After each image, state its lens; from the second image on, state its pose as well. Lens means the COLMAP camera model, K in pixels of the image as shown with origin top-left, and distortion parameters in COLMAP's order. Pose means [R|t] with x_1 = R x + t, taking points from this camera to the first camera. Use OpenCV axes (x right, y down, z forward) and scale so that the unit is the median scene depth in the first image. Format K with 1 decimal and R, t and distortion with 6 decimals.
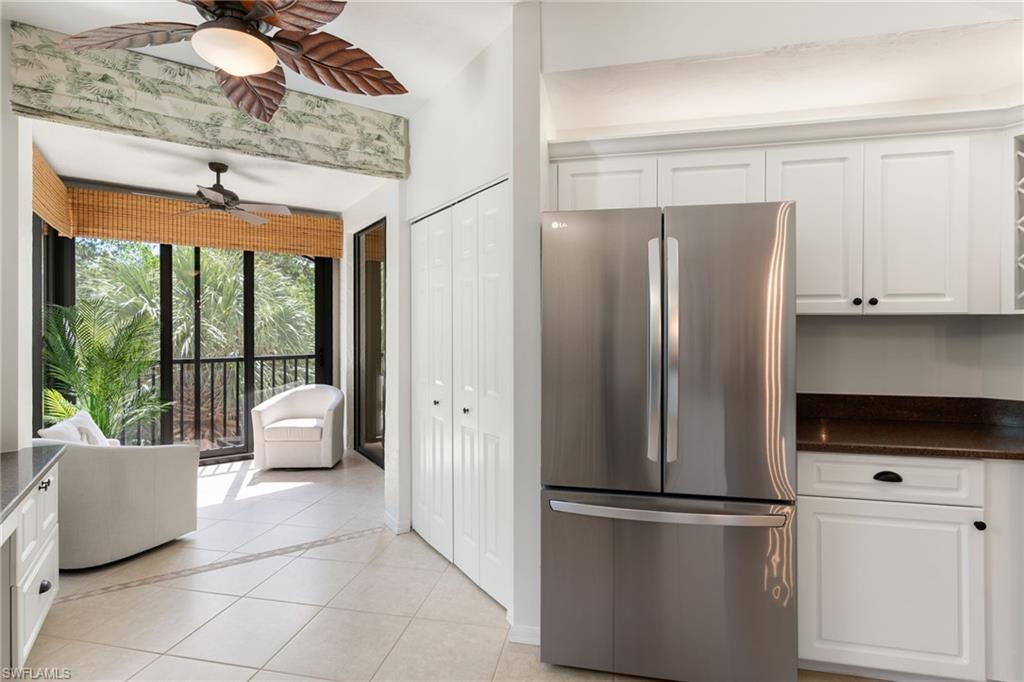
lens RADIAL K [[490.8, 0, 495.5], [0, 490.8, 327.2], [0, 0, 1]] dist [0.001511, 0.000027]
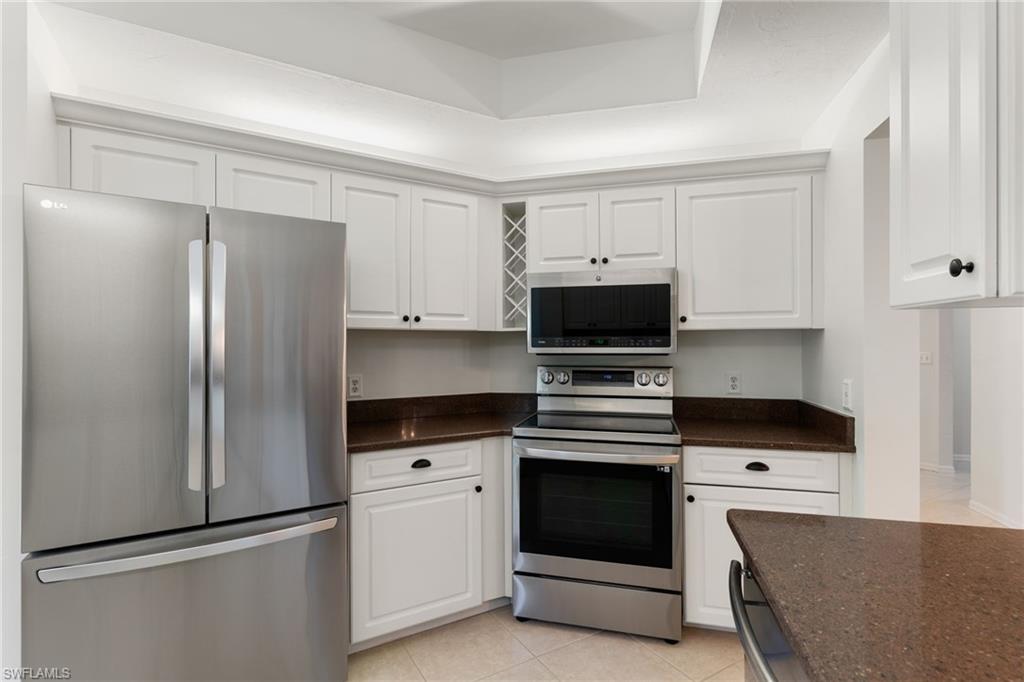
lens RADIAL K [[487.0, 0, 508.9], [0, 487.0, 340.6], [0, 0, 1]] dist [0.001998, 0.000066]
pose [[0.738676, 0.002194, 0.674057, 0.131647], [-0.002463, 0.999997, -0.000556, 0.000434], [-0.674056, -0.001249, 0.738679, -0.029628]]
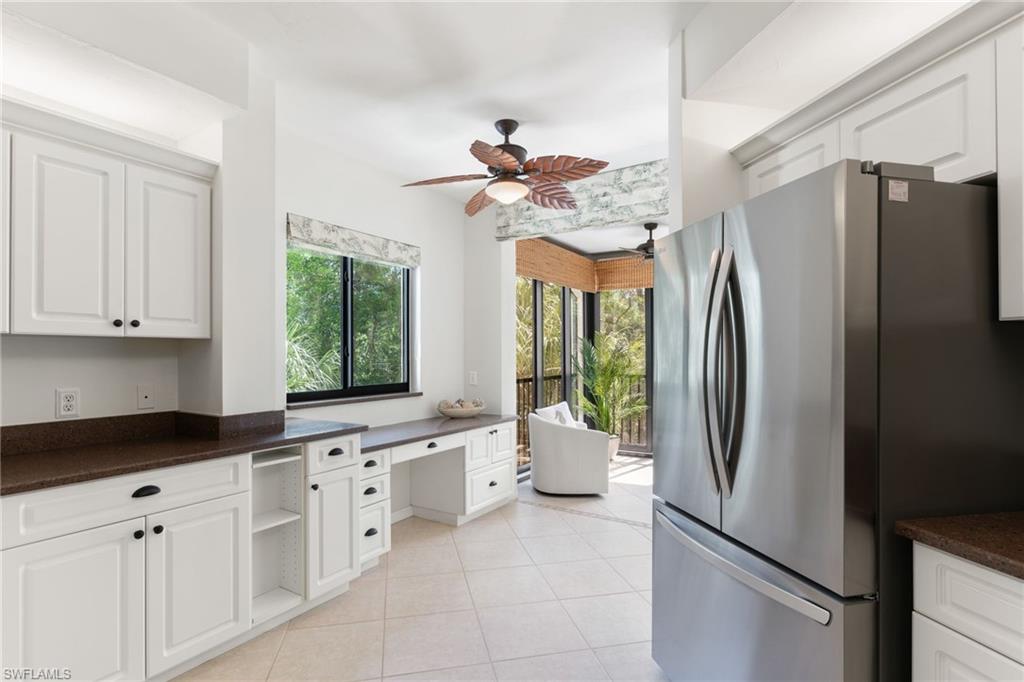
lens RADIAL K [[487.0, 0, 508.9], [0, 487.0, 340.6], [0, 0, 1]] dist [0.001998, 0.000066]
pose [[0.424733, -0.028166, -0.904881, 0.837572], [0.011208, 0.999603, -0.025854, 0.010009], [0.905249, 0.000839, 0.424880, 0.227029]]
